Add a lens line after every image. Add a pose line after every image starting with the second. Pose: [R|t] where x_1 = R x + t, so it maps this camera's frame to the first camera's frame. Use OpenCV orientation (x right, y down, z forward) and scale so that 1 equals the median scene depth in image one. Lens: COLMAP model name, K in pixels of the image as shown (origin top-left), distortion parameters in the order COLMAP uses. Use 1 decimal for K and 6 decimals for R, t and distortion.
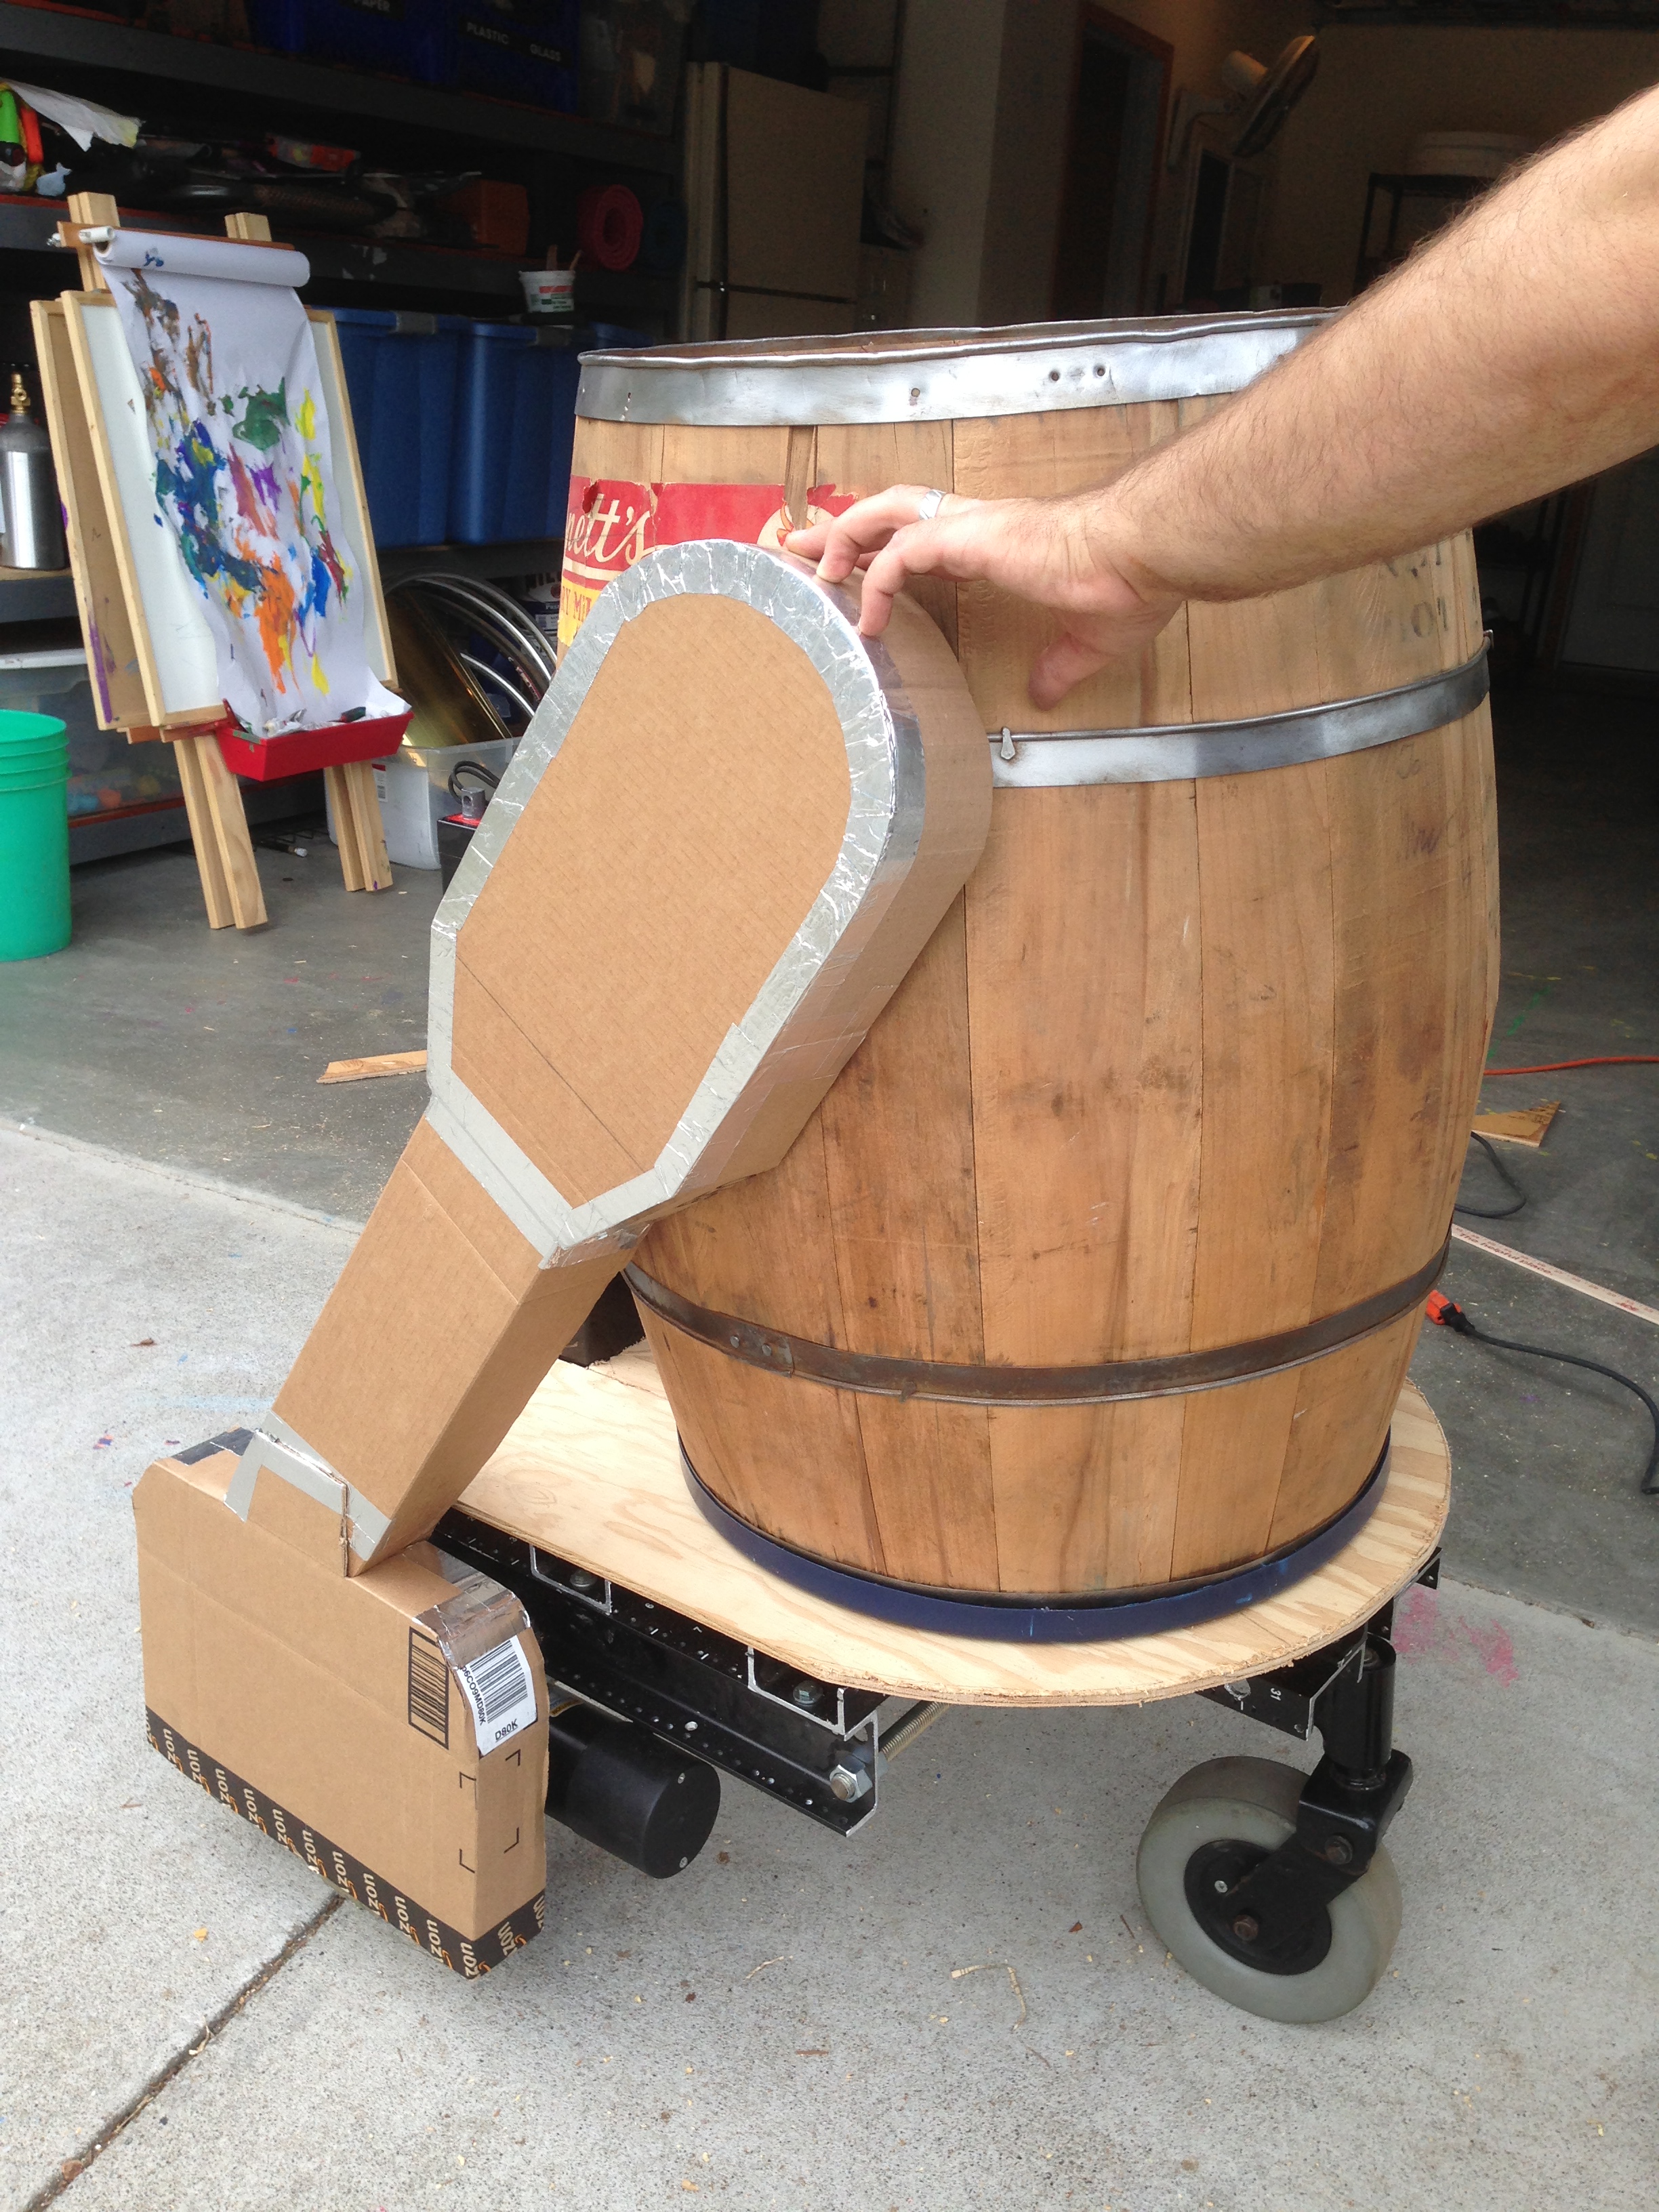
lens RADIAL K [[2068.6, 0, 791.4], [0, 2068.6, 1118.2], [0, 0, 1]] dist [0.017976, 0.000000]
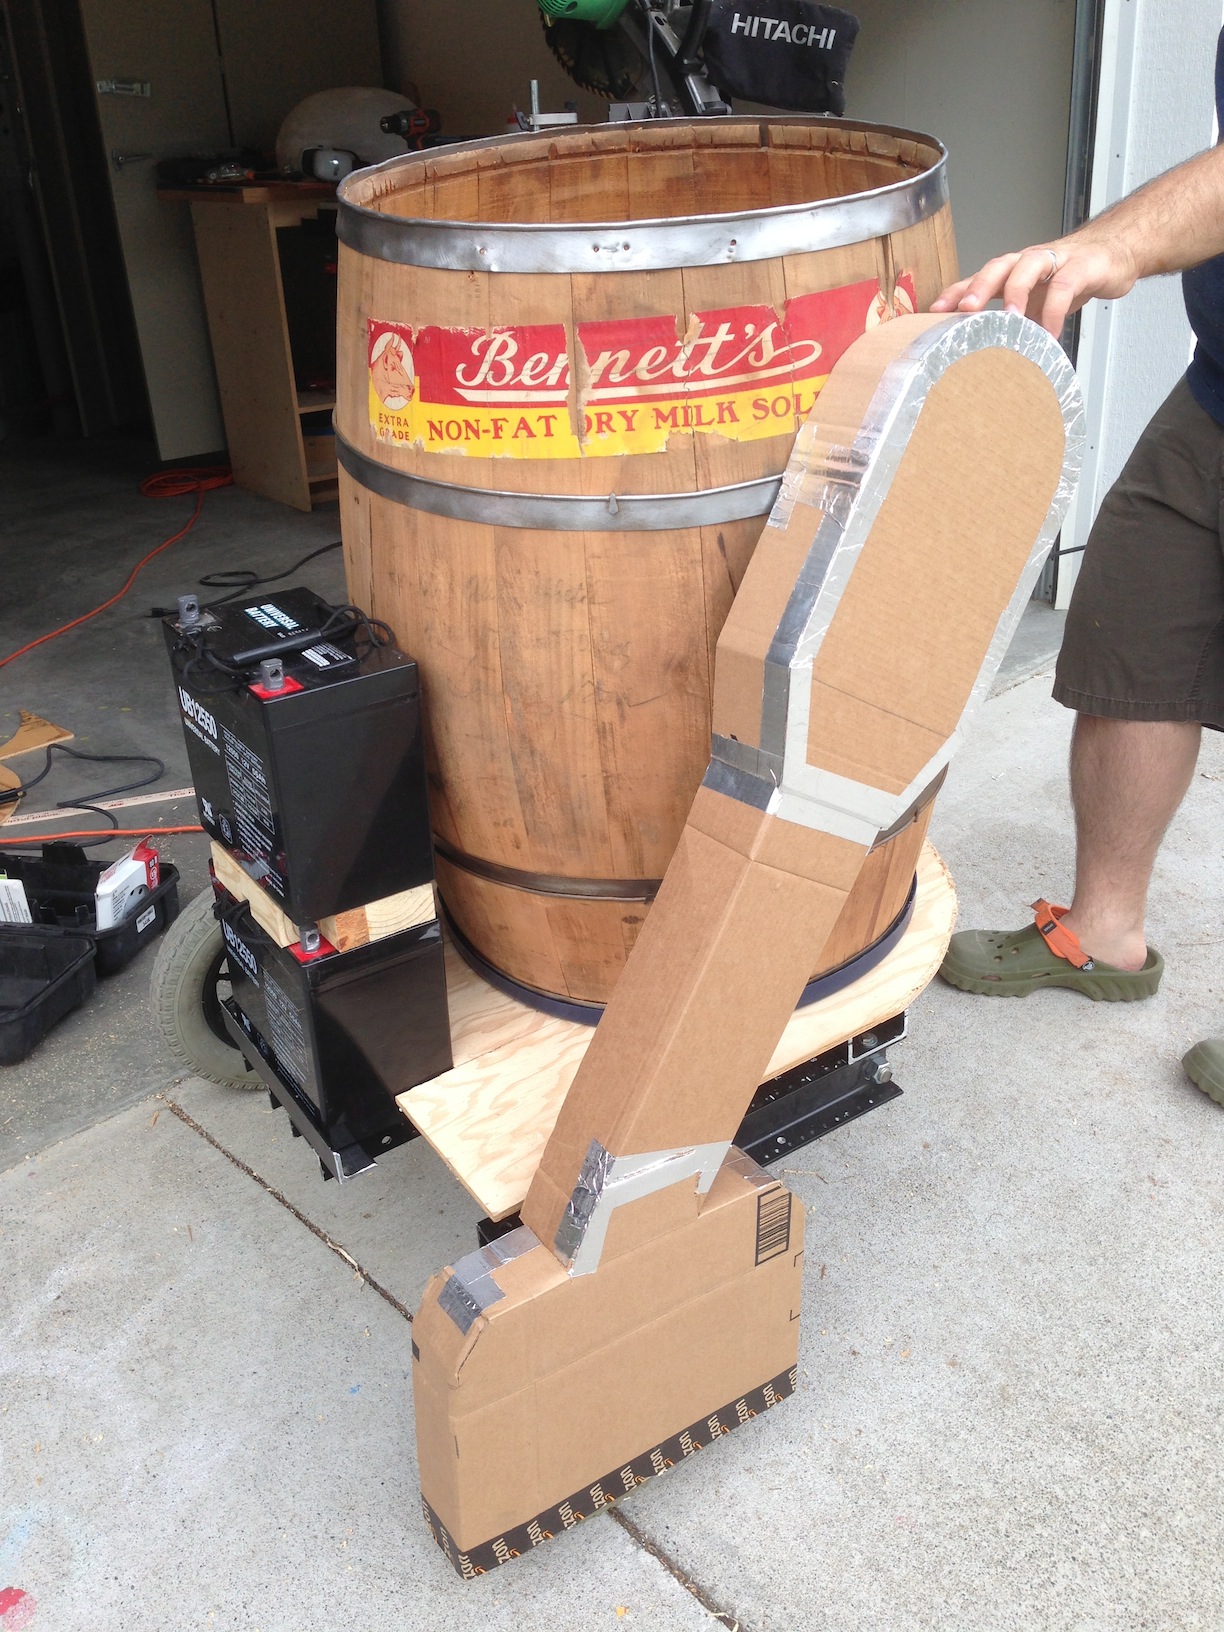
lens RADIAL K [[1526.2, 0, 586.2], [0, 1526.2, 833.2], [0, 0, 1]] dist [0.017976, 0.000000]
pose [[0.300588, -0.480109, 0.824101, -1.059283], [0.397378, 0.848534, 0.349402, -0.393497], [-0.867028, 0.222454, 0.445843, 0.704434]]
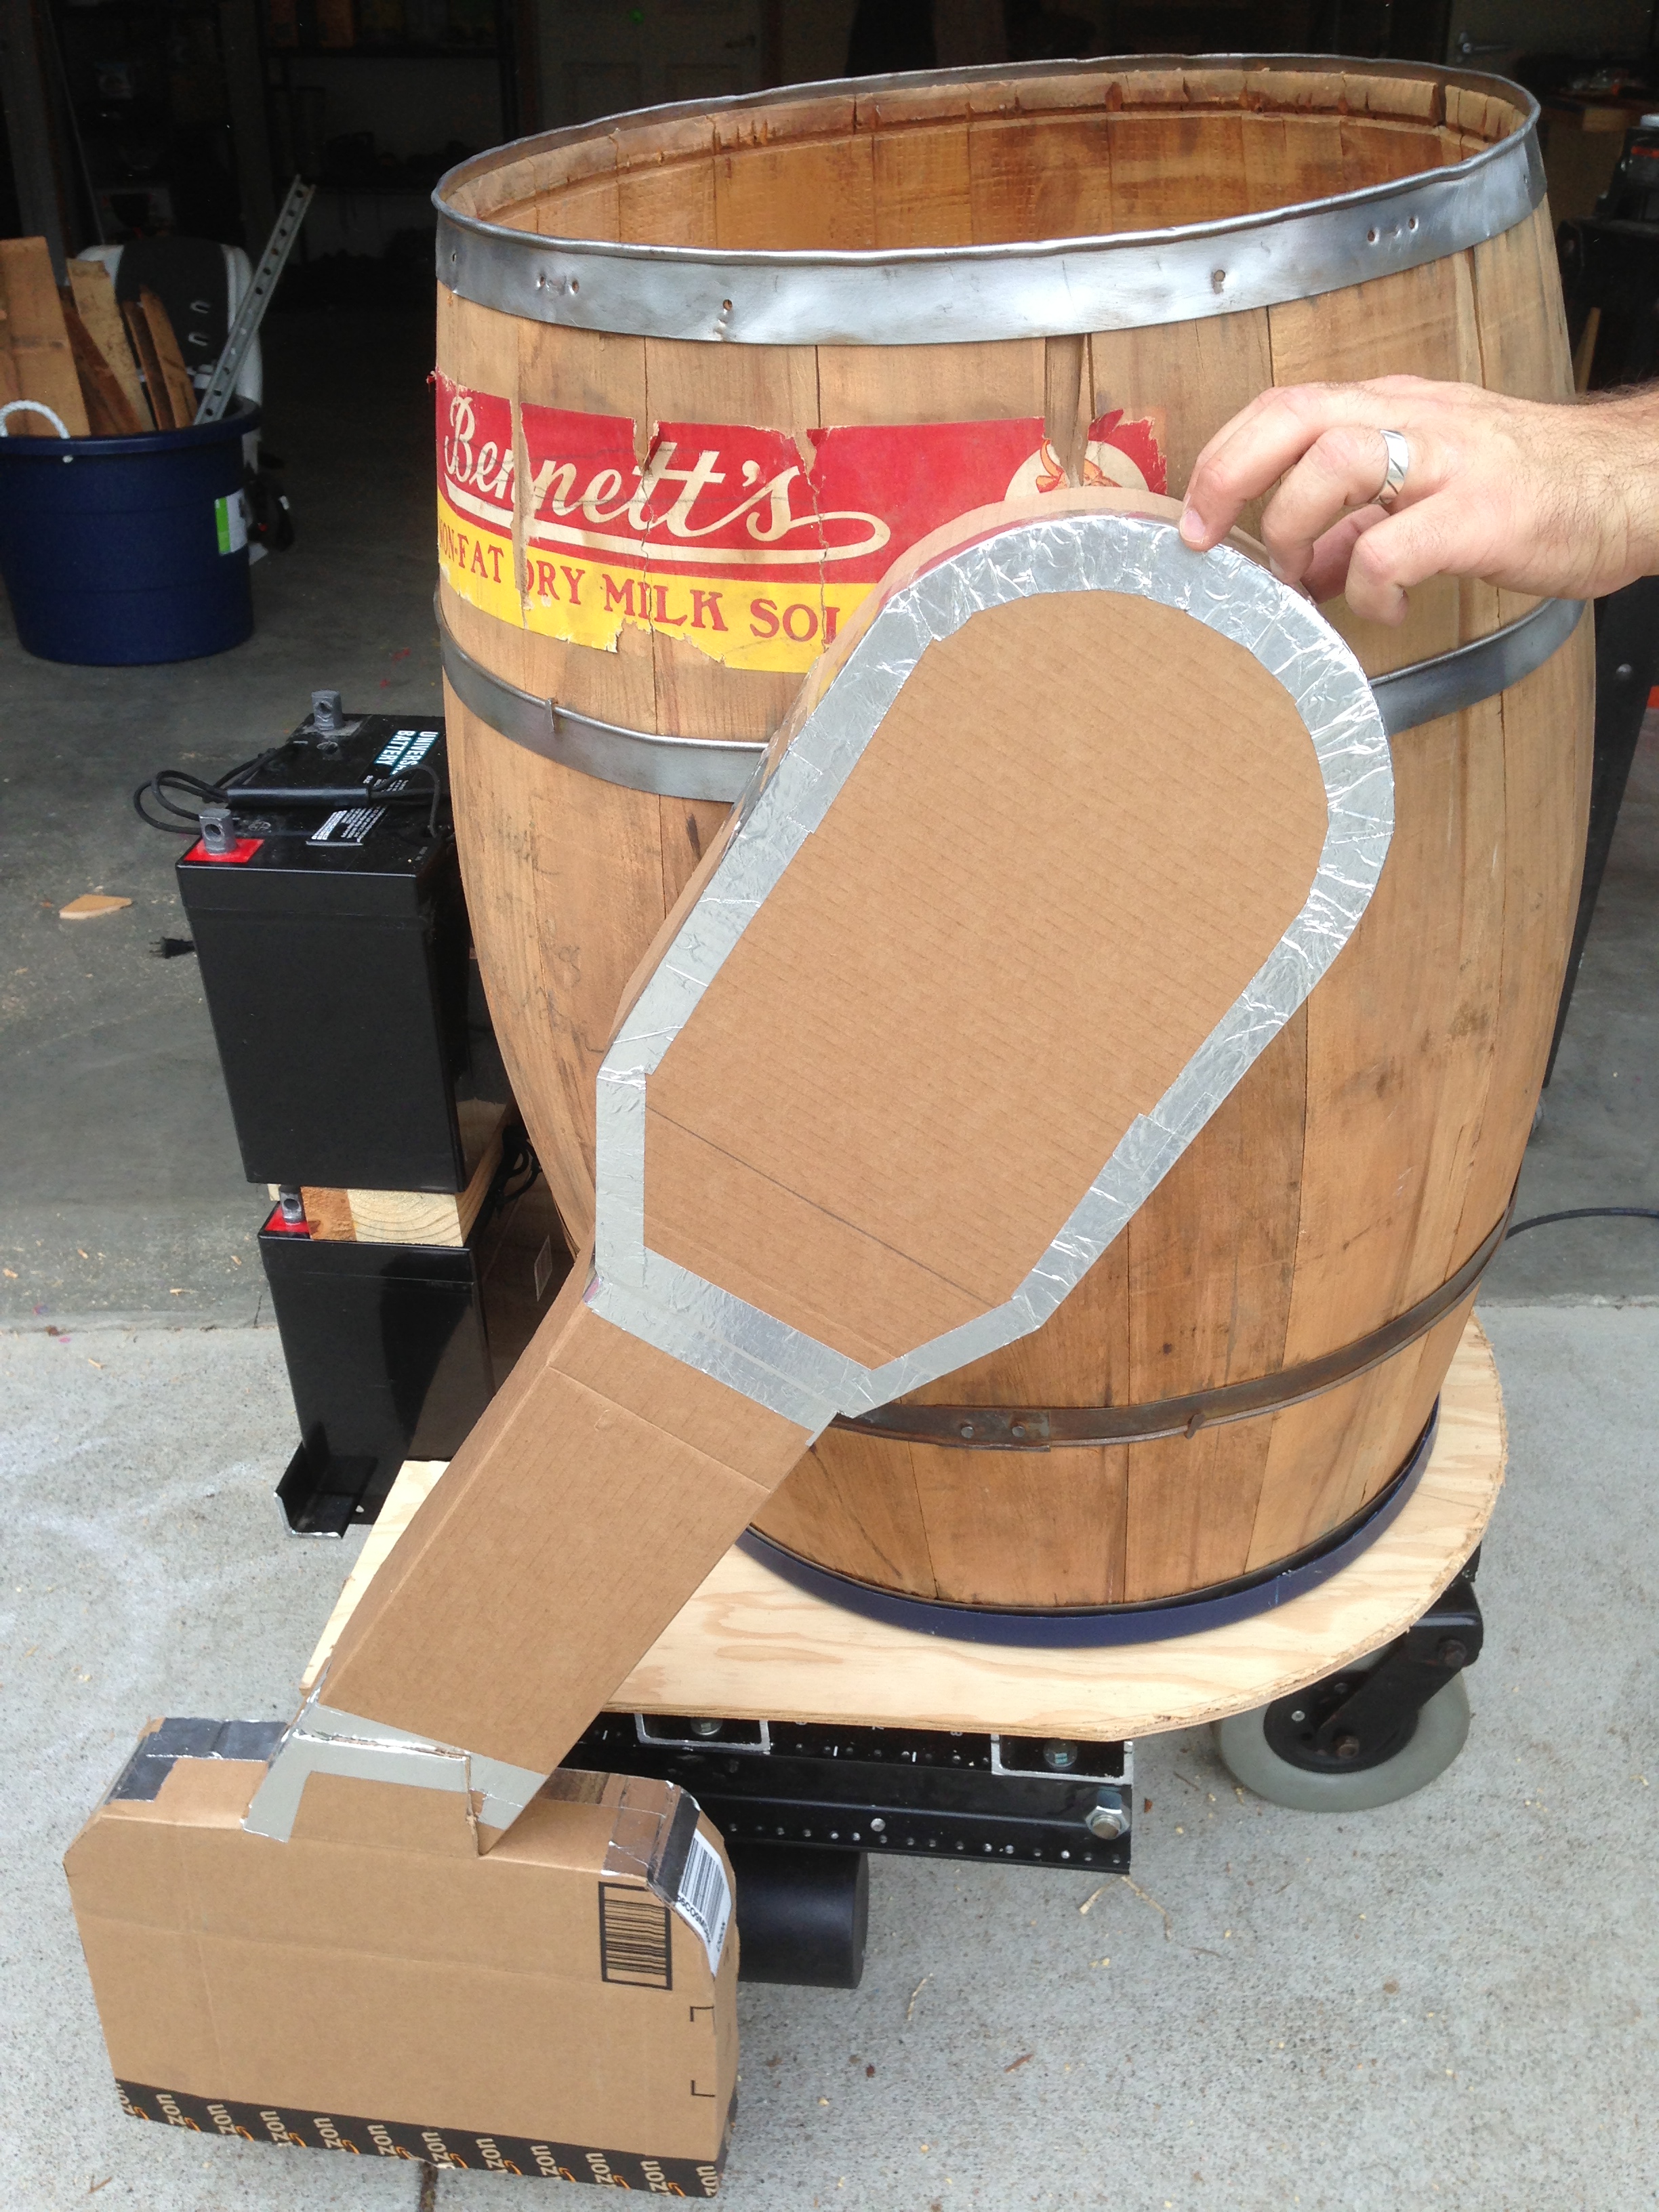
lens RADIAL K [[2068.6, 0, 814.7], [0, 2068.6, 1122.9], [0, 0, 1]] dist [0.017976, 0.000000]
pose [[0.853272, -0.300335, 0.426294, -0.426964], [0.226745, 0.949850, 0.215340, -0.220159], [-0.469590, -0.087084, 0.878580, 0.322224]]
